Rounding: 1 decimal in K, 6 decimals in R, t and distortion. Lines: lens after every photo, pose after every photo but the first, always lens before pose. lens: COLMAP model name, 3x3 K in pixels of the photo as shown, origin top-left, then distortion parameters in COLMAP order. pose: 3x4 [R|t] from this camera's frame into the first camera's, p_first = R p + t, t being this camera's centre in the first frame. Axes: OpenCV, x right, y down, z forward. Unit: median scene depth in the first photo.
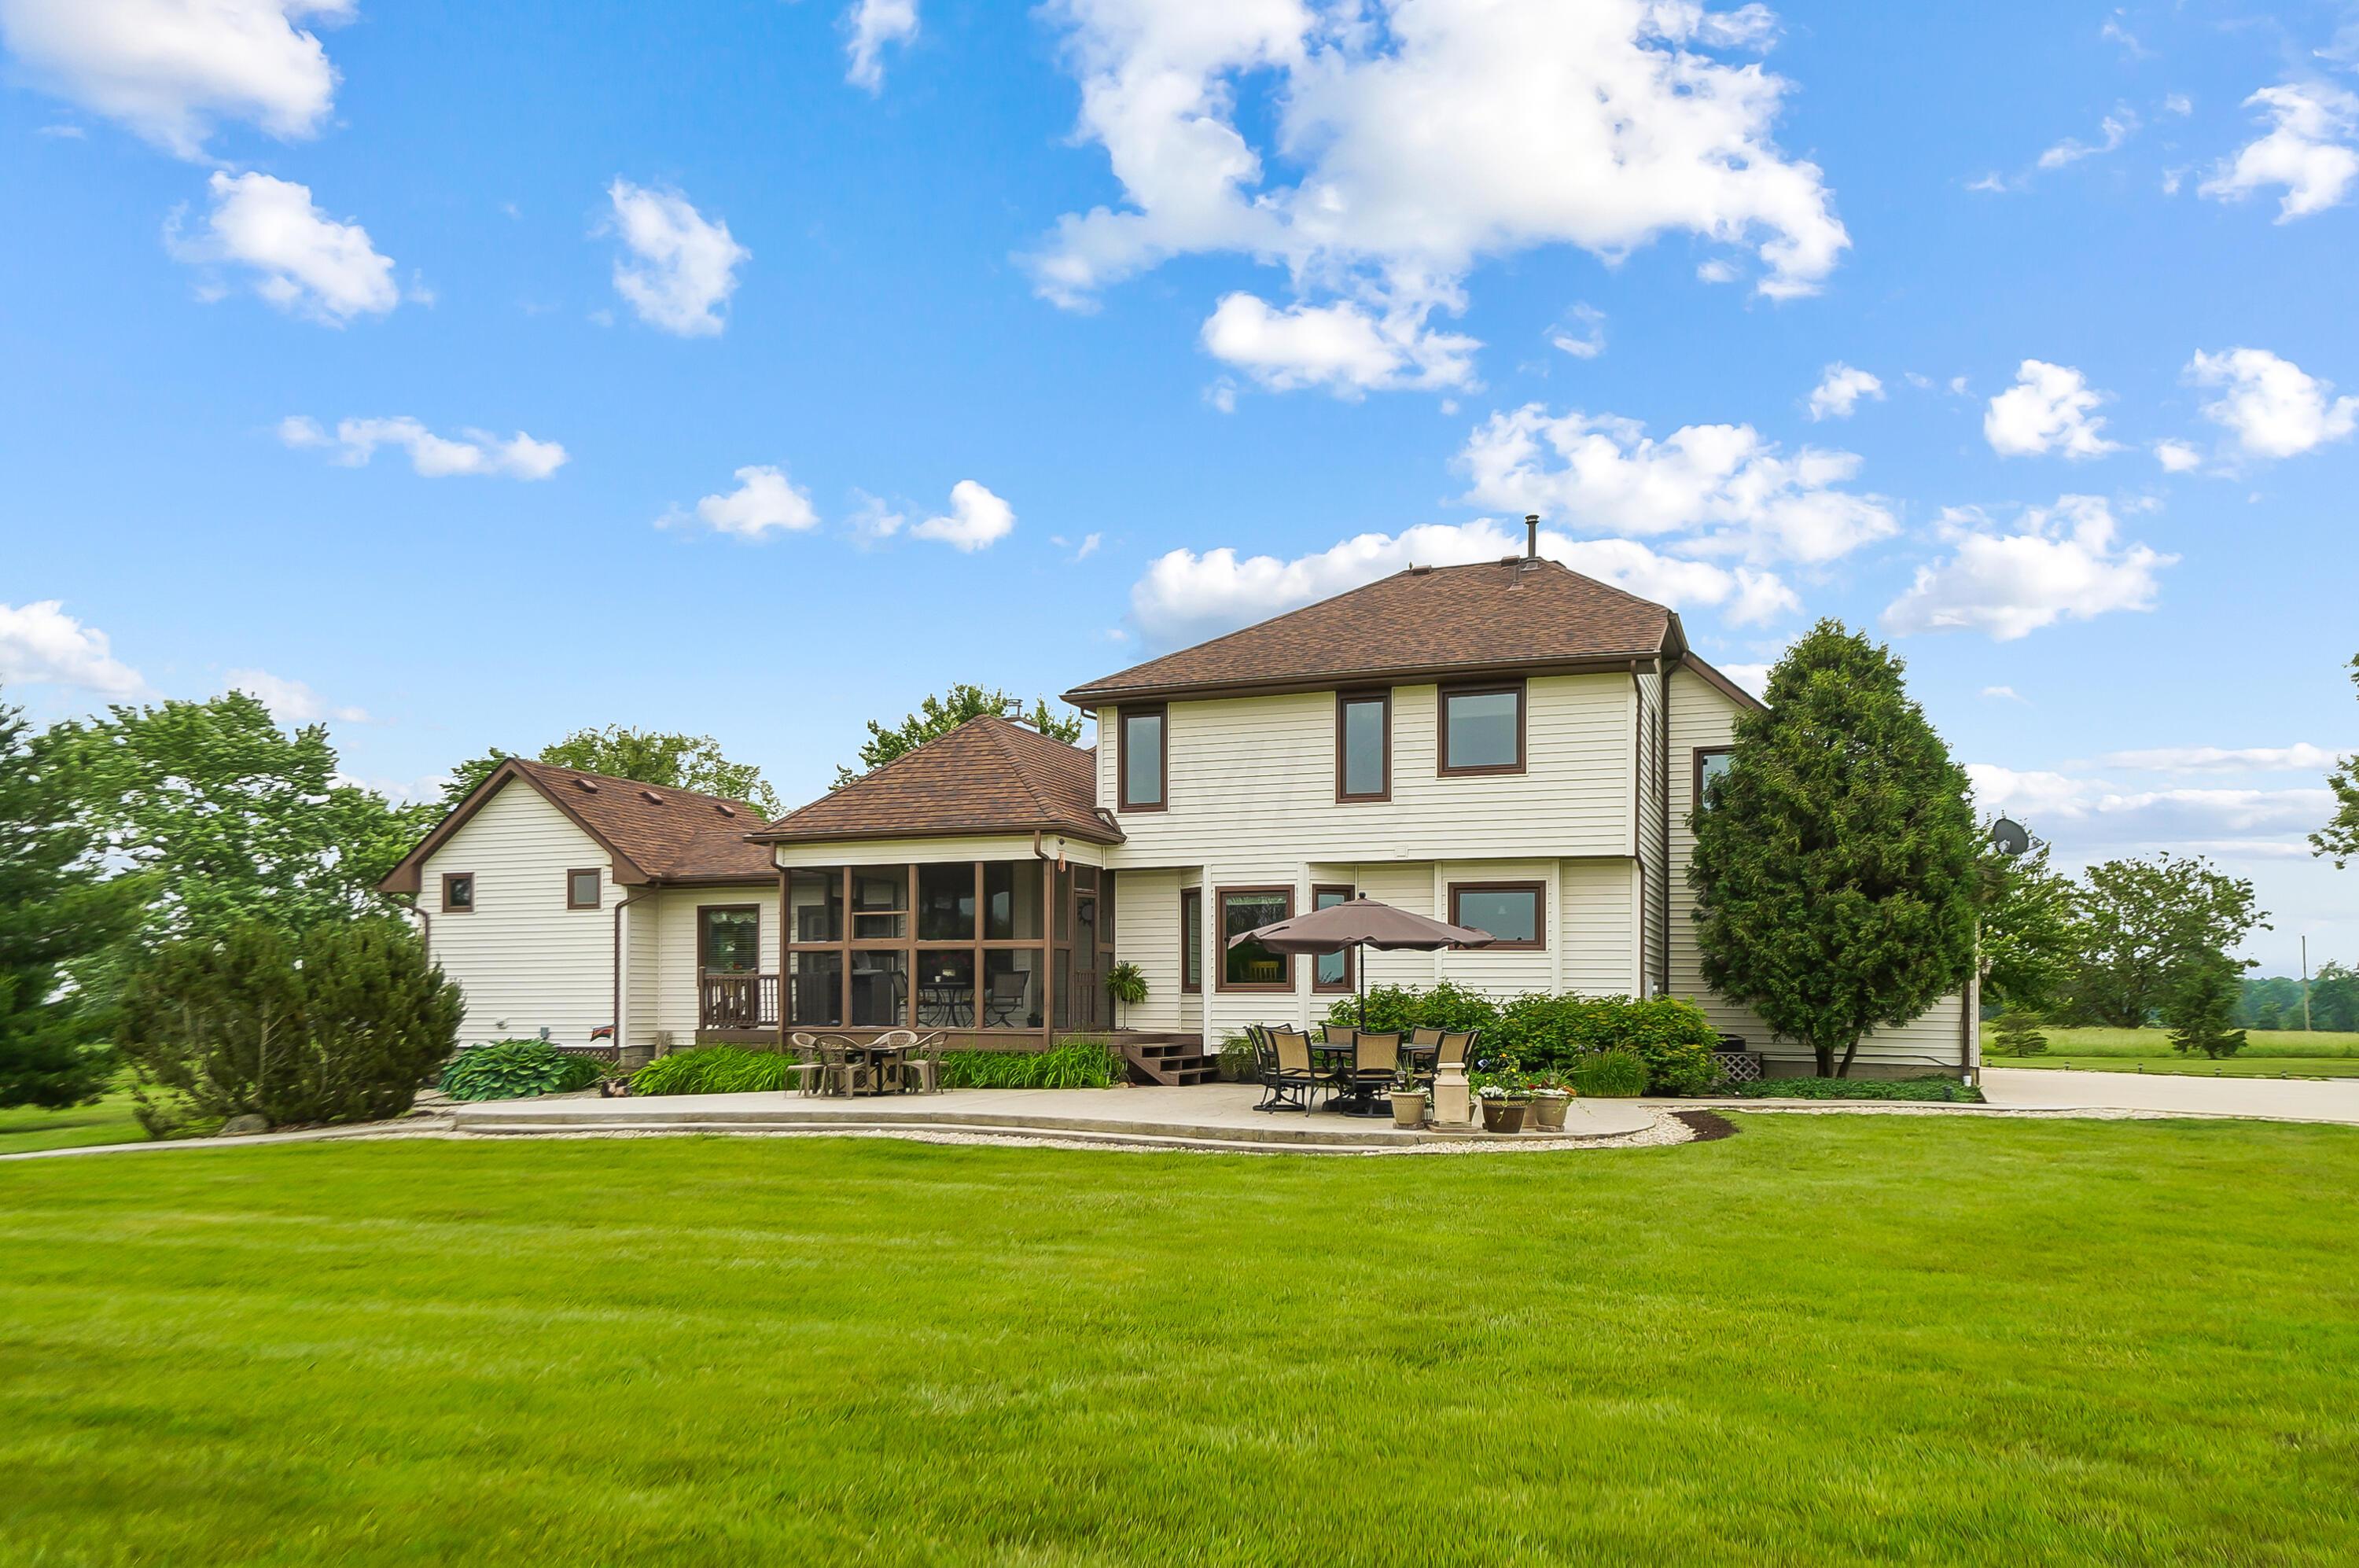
lens RADIAL K [[1719.4, 0, 1163.1], [0, 1719.4, 862.7], [0, 0, 1]] dist [0.117998, -0.000186]
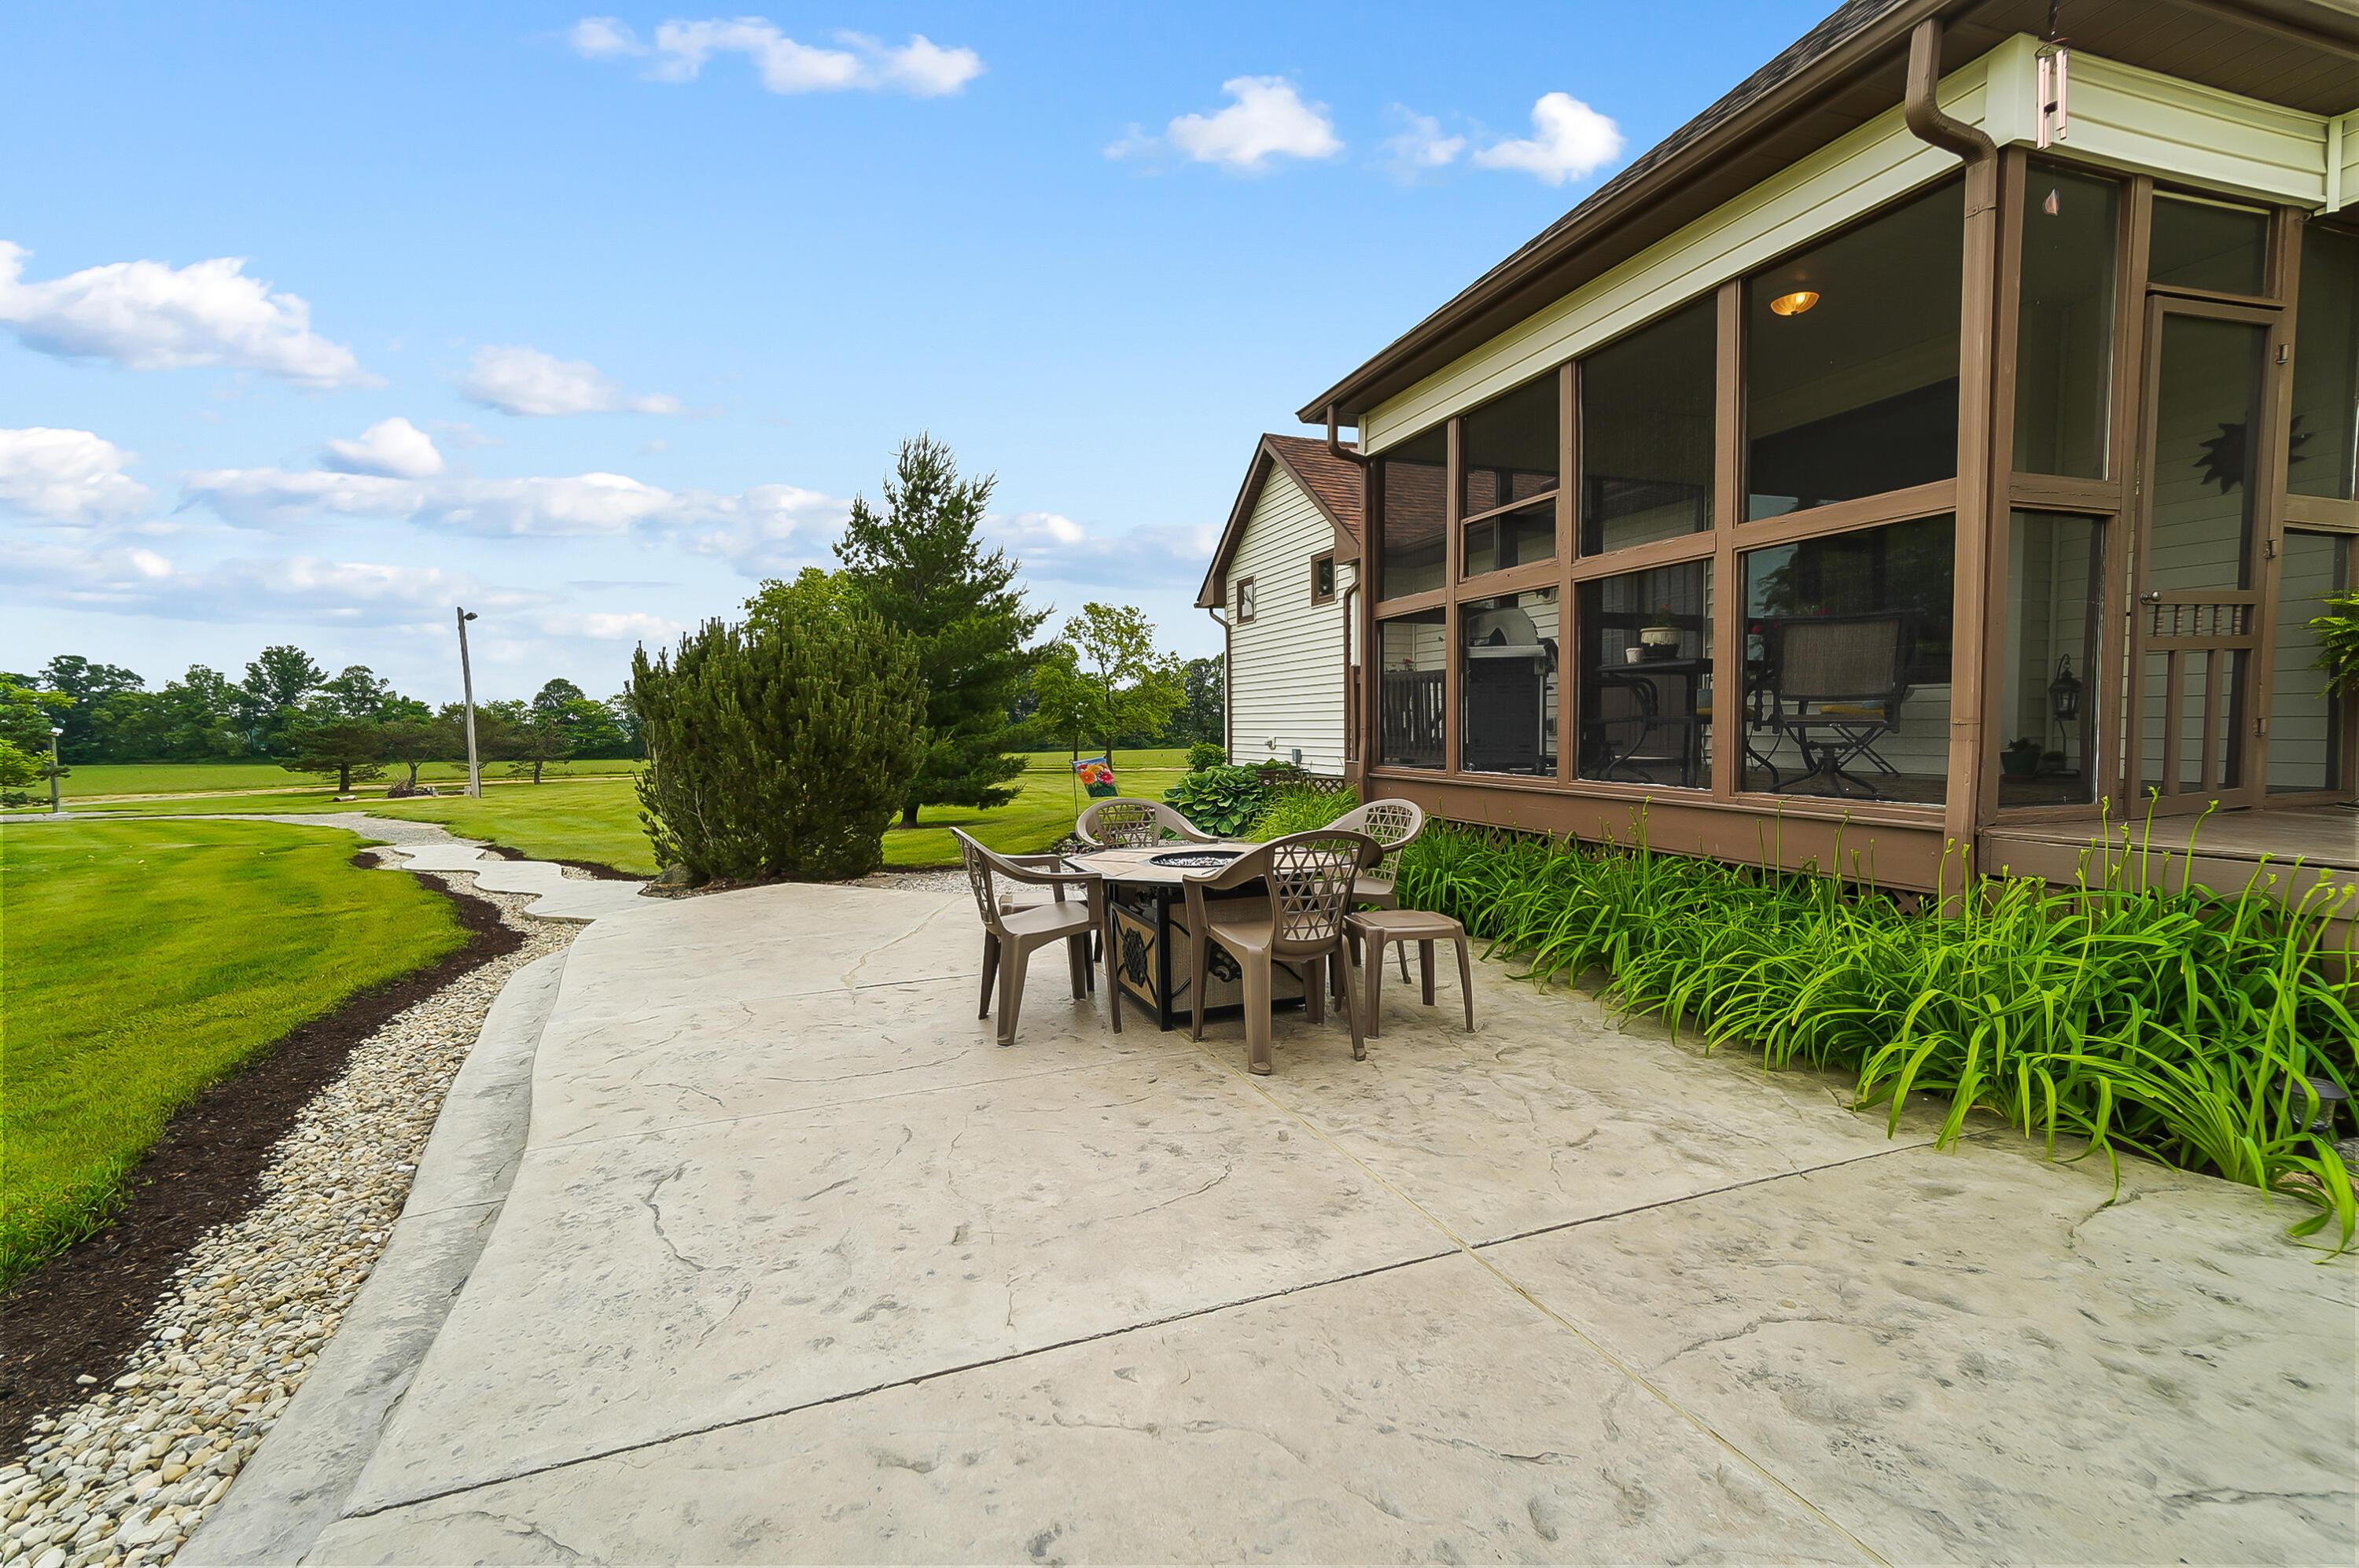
lens RADIAL K [[1023.2, 0, 1170.0], [0, 1023.2, 777.5], [0, 0, 1]] dist [-0.004268, 0.008473]
pose [[0.660037, 0.030288, -0.750622, -0.028411], [0.073673, 0.991761, 0.104801, 0.063802], [0.747611, -0.124473, 0.652368, 0.779157]]
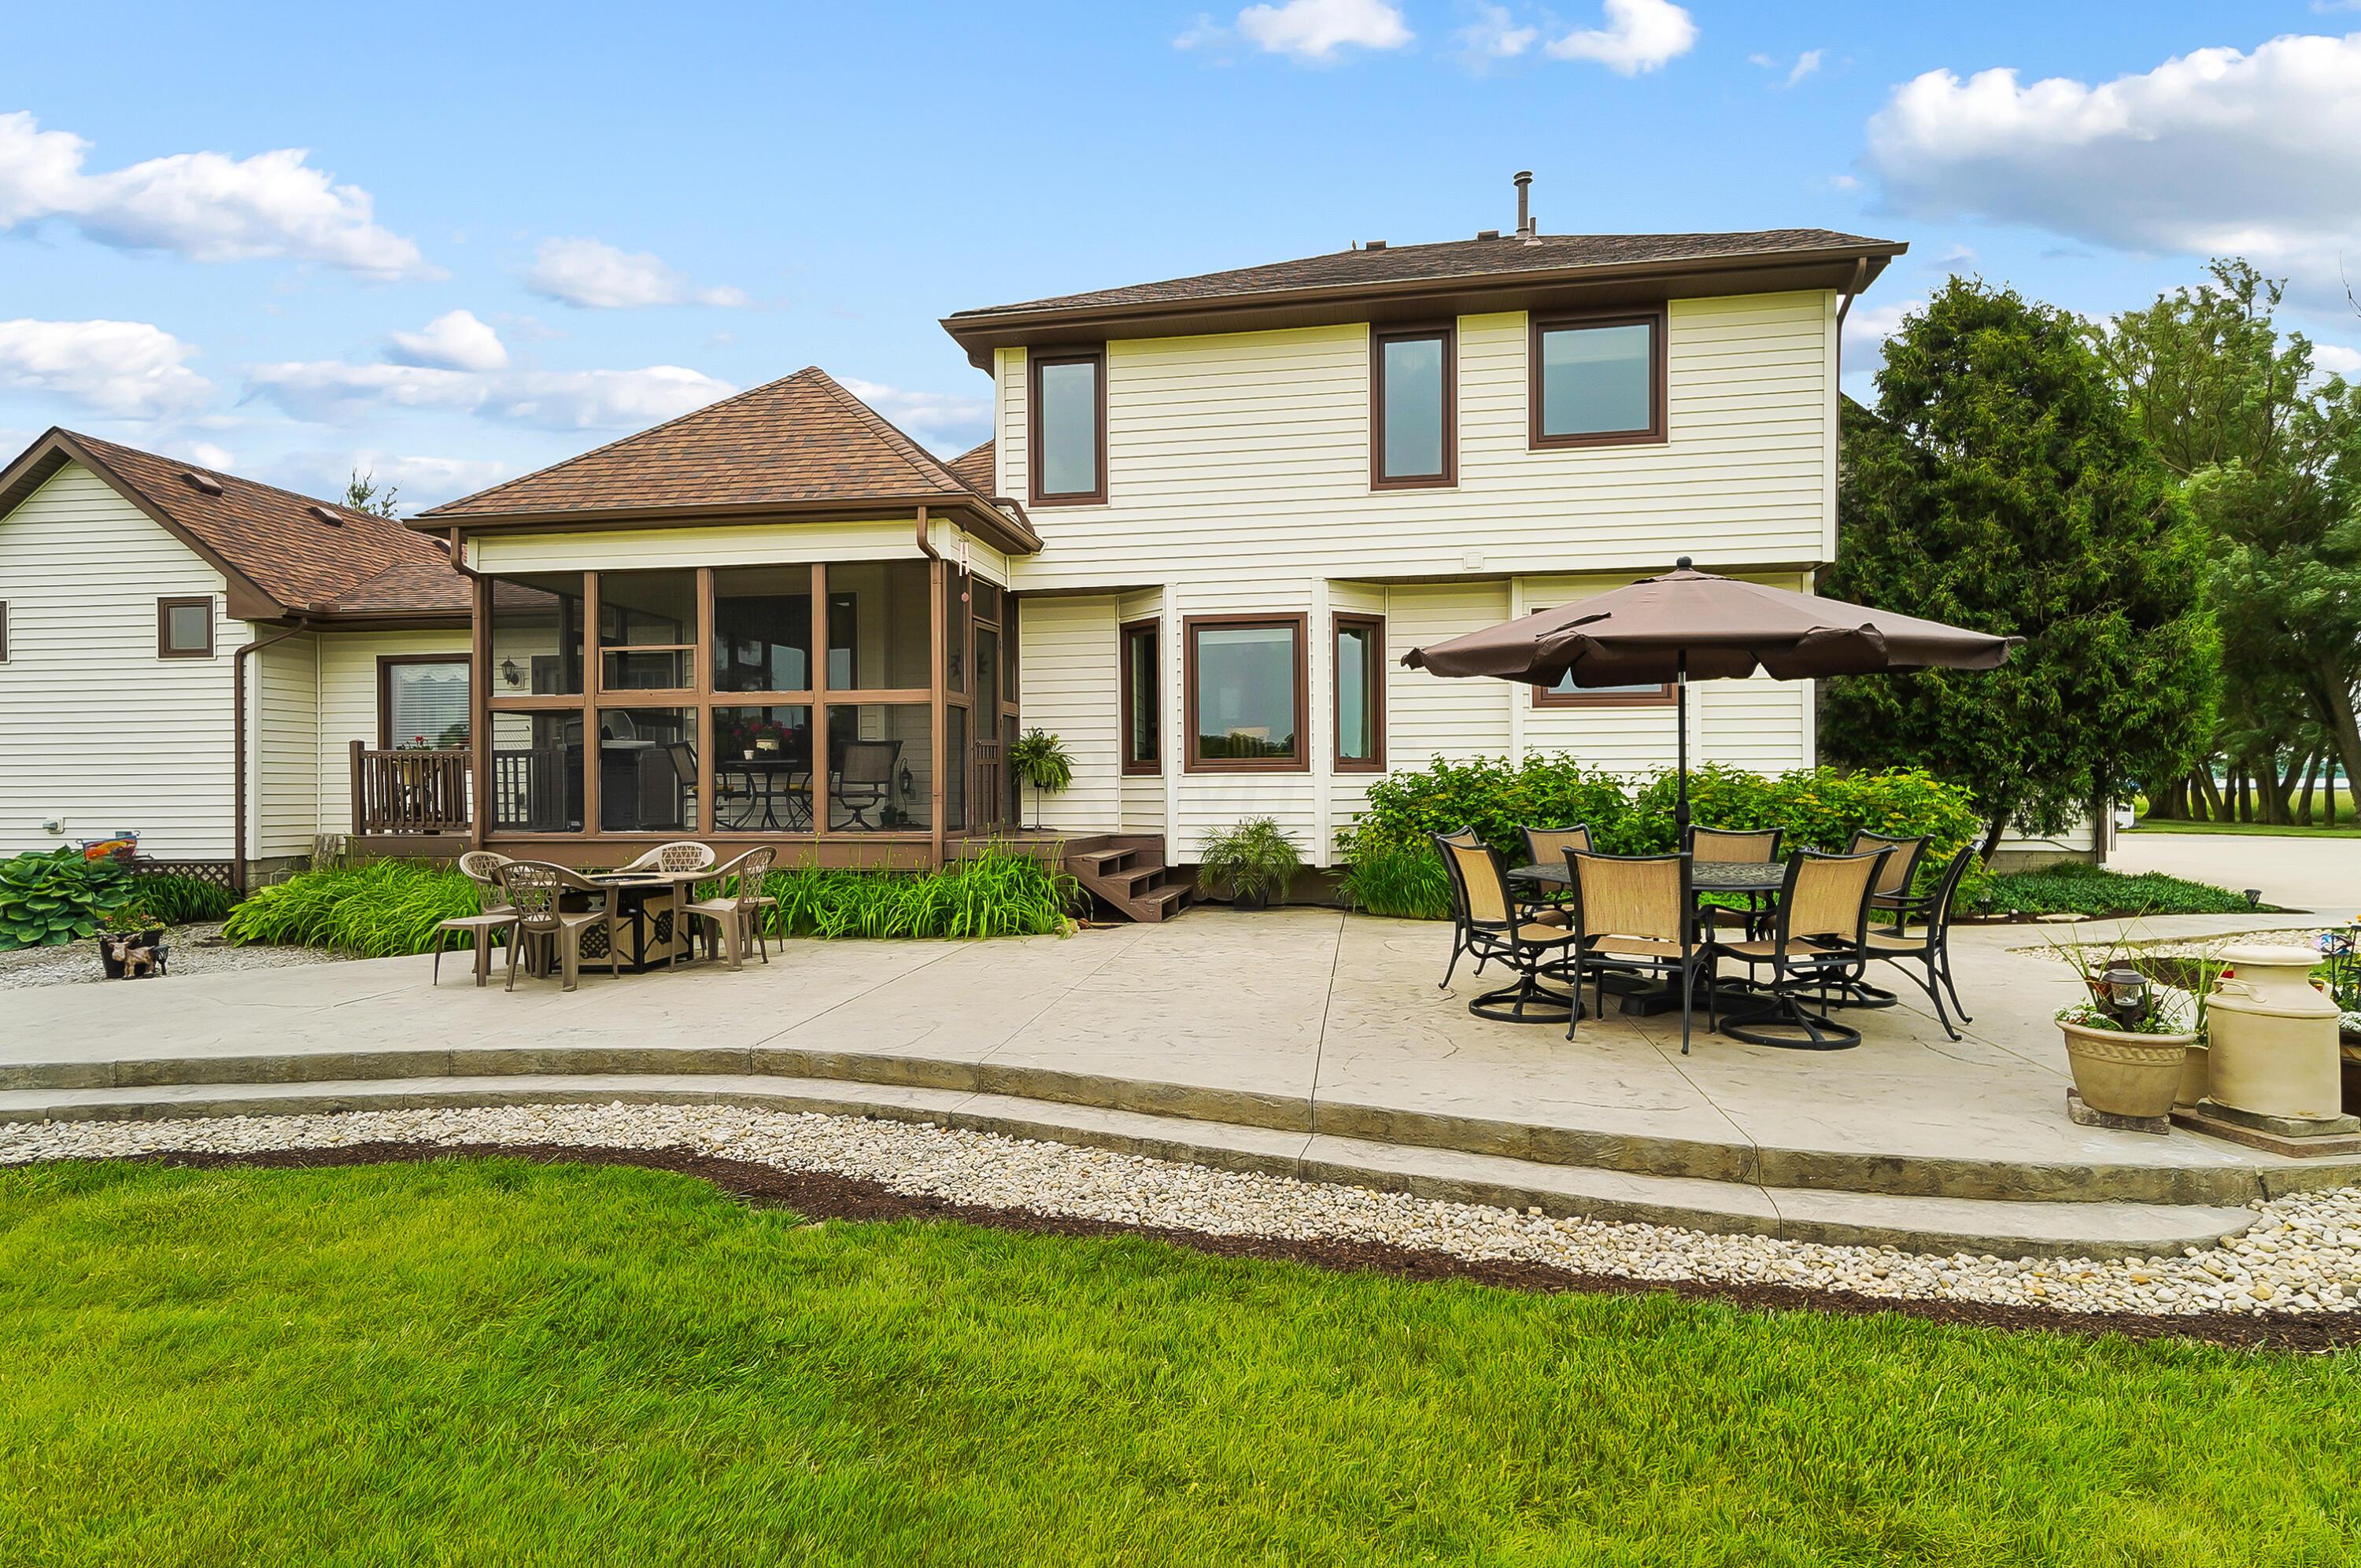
lens RADIAL K [[1306.7, 0, 1201.0], [0, 1306.7, 758.2], [0, 0, 1]] dist [0.041494, 0.000462]
pose [[0.977688, -0.004202, 0.210022, -0.071502], [-0.007882, 0.998362, 0.056667, 0.041176], [-0.209916, -0.057058, 0.976053, 0.507244]]
